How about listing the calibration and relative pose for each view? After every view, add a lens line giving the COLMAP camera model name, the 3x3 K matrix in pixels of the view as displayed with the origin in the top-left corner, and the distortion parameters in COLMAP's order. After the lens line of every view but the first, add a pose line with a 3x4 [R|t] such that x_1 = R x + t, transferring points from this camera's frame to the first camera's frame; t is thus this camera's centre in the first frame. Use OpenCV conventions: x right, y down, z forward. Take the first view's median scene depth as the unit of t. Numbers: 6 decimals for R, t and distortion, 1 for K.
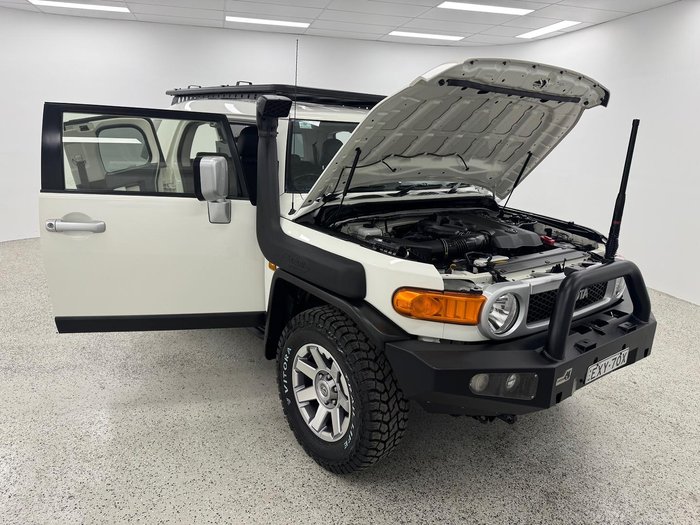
lens RADIAL K [[549.3, 0, 353.6], [0, 549.3, 261.2], [0, 0, 1]] dist [0.010617, -0.015118]
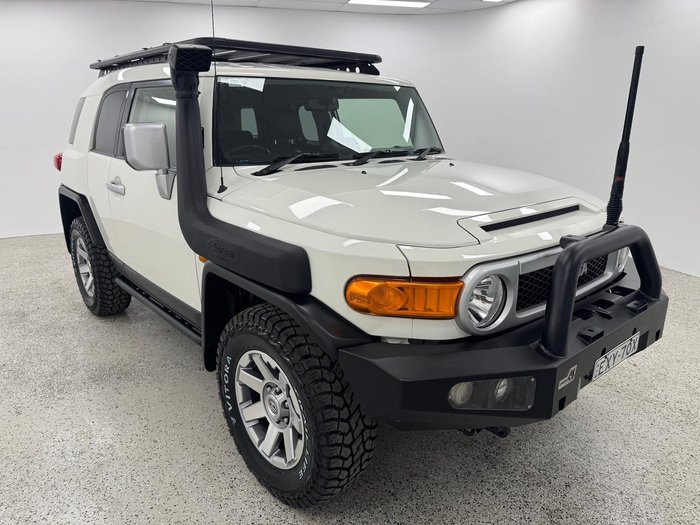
lens RADIAL K [[549.3, 0, 351.1], [0, 549.3, 259.3], [0, 0, 1]] dist [0.010617, -0.015118]
pose [[0.997866, -0.057161, 0.031556, 0.048181], [0.056437, 0.998133, 0.023371, 0.005162], [-0.032832, -0.021540, 0.999229, 0.187085]]
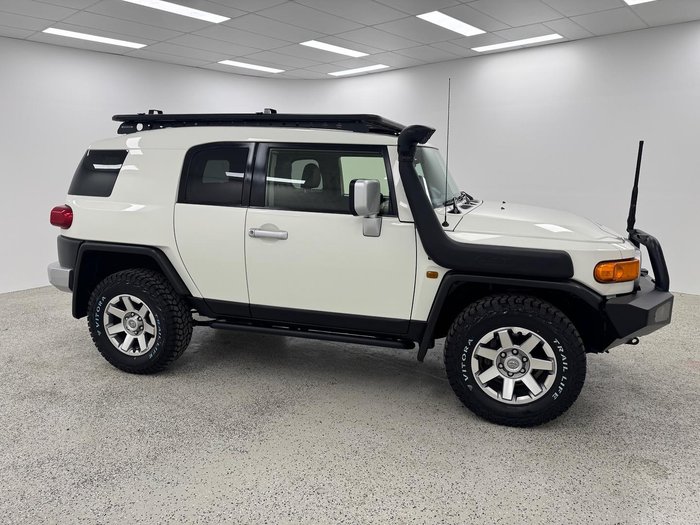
lens RADIAL K [[549.3, 0, 351.0], [0, 549.3, 259.0], [0, 0, 1]] dist [0.010617, -0.015118]
pose [[0.785327, -0.141631, 0.602662, -1.027160], [0.169942, 0.985402, 0.010127, -0.066969], [-0.595299, 0.094464, 0.797932, 0.215932]]
